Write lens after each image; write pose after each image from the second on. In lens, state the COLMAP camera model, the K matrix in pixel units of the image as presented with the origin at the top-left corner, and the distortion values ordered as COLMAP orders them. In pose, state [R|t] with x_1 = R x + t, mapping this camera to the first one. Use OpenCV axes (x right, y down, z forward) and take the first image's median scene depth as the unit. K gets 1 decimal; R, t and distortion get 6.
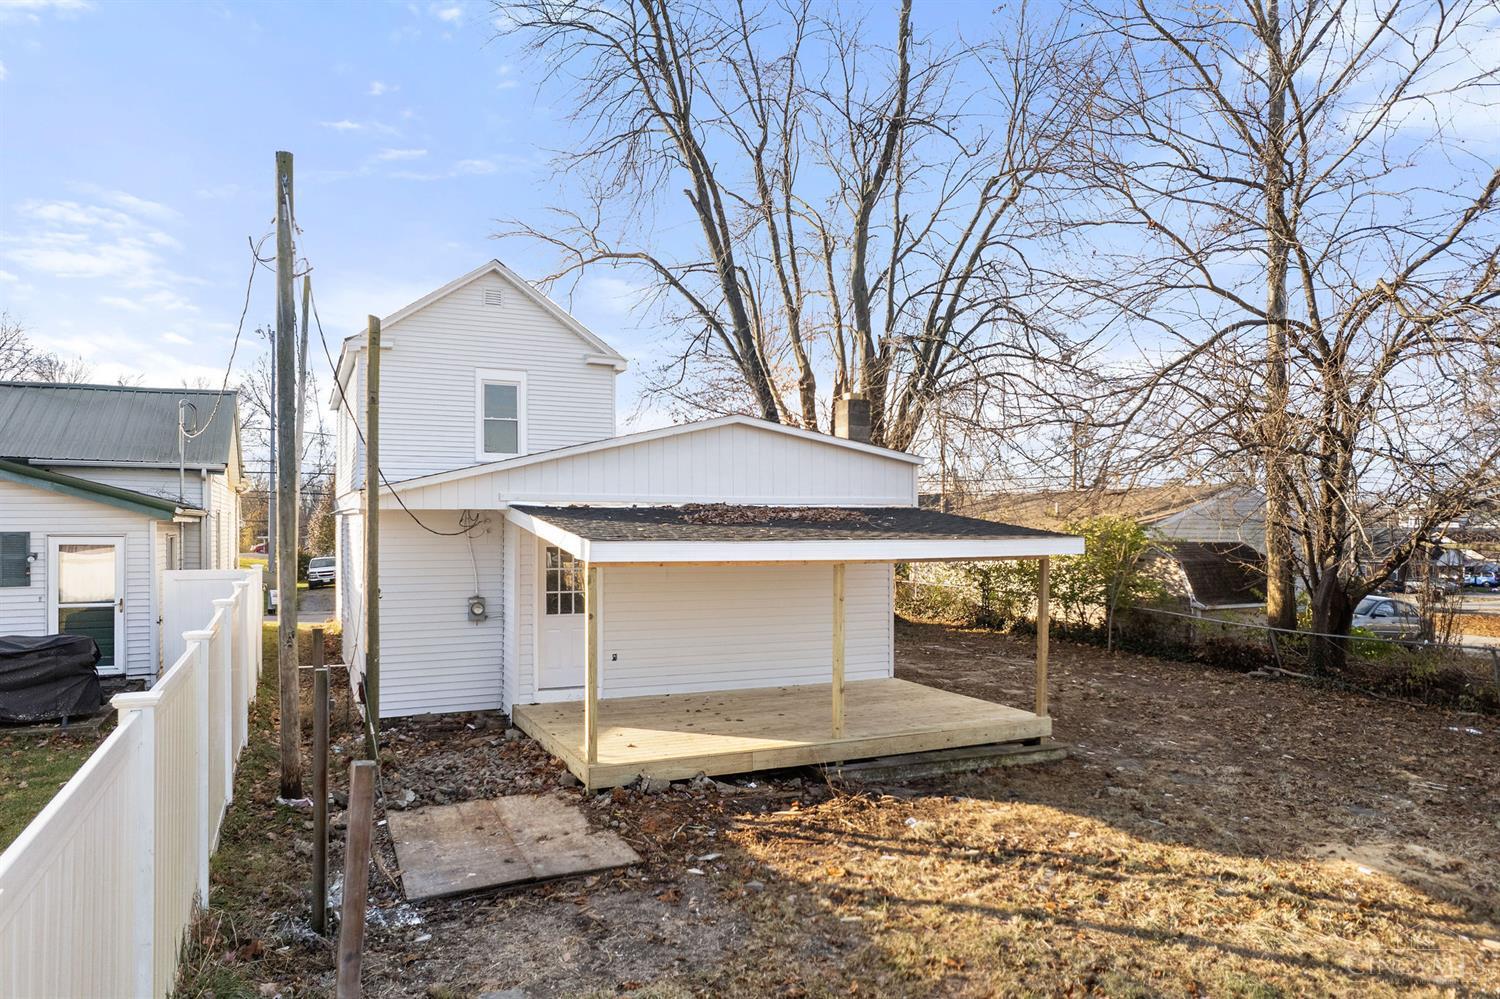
lens RADIAL K [[960.1, 0, 748.8], [0, 960.1, 526.8], [0, 0, 1]] dist [-0.077543, 0.073589]
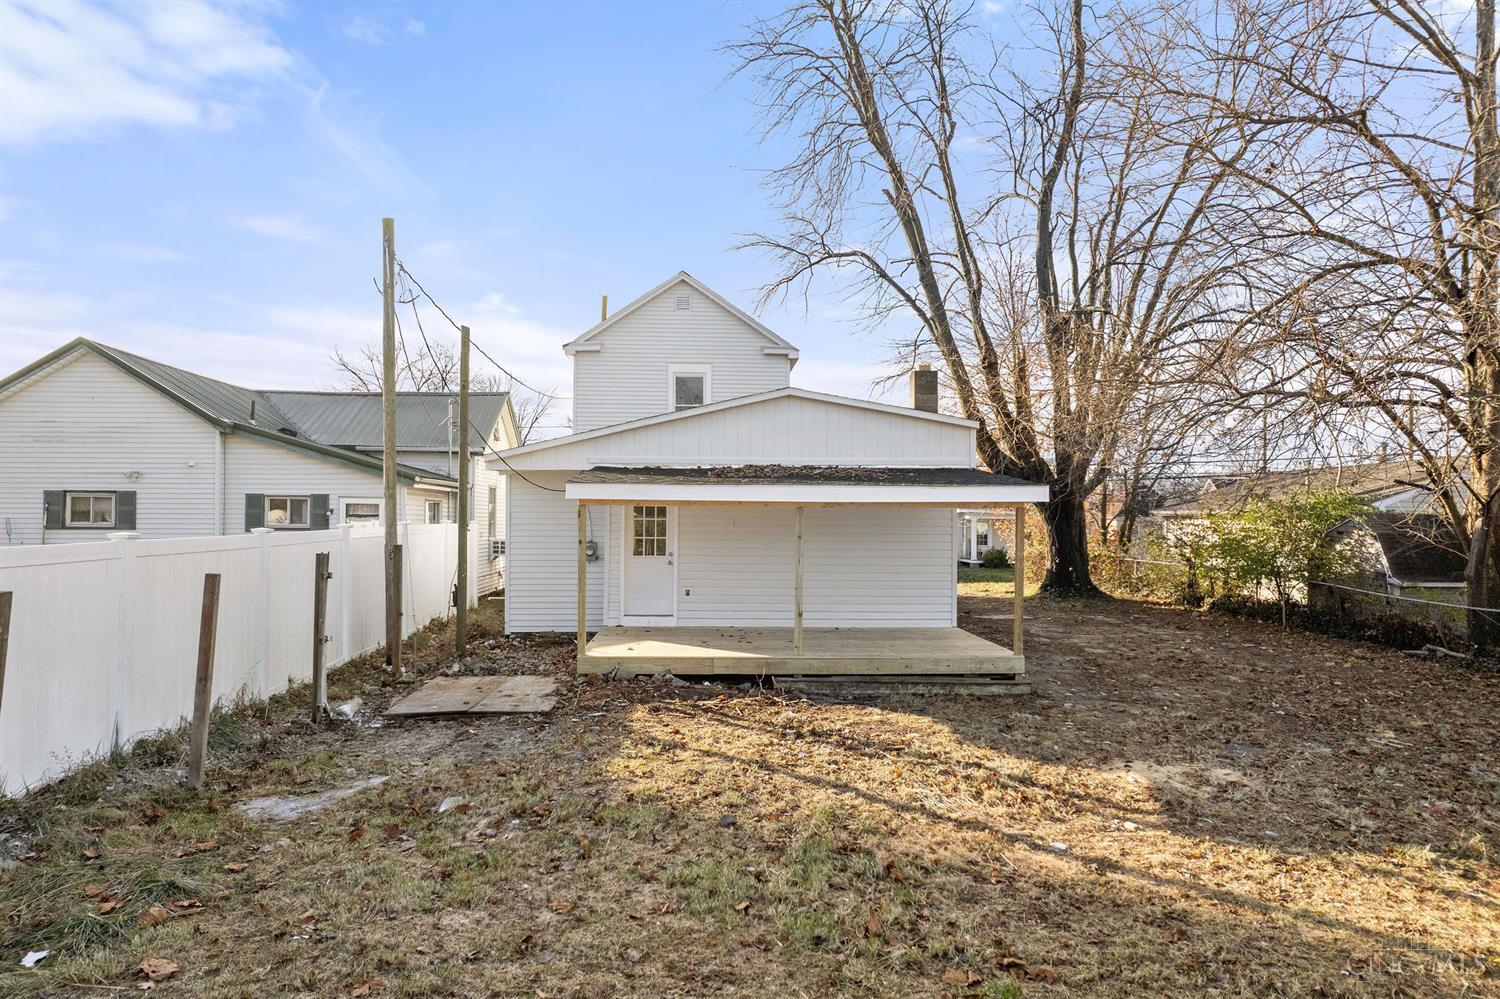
lens RADIAL K [[952.9, 0, 750.0], [0, 952.9, 499.5], [0, 0, 1]] dist [-0.044011, 0.000663]
pose [[0.926187, -0.003763, -0.377045, 0.273093], [-0.005113, 0.999733, -0.022537, 0.031754], [0.377029, 0.022801, 0.925921, -0.062978]]
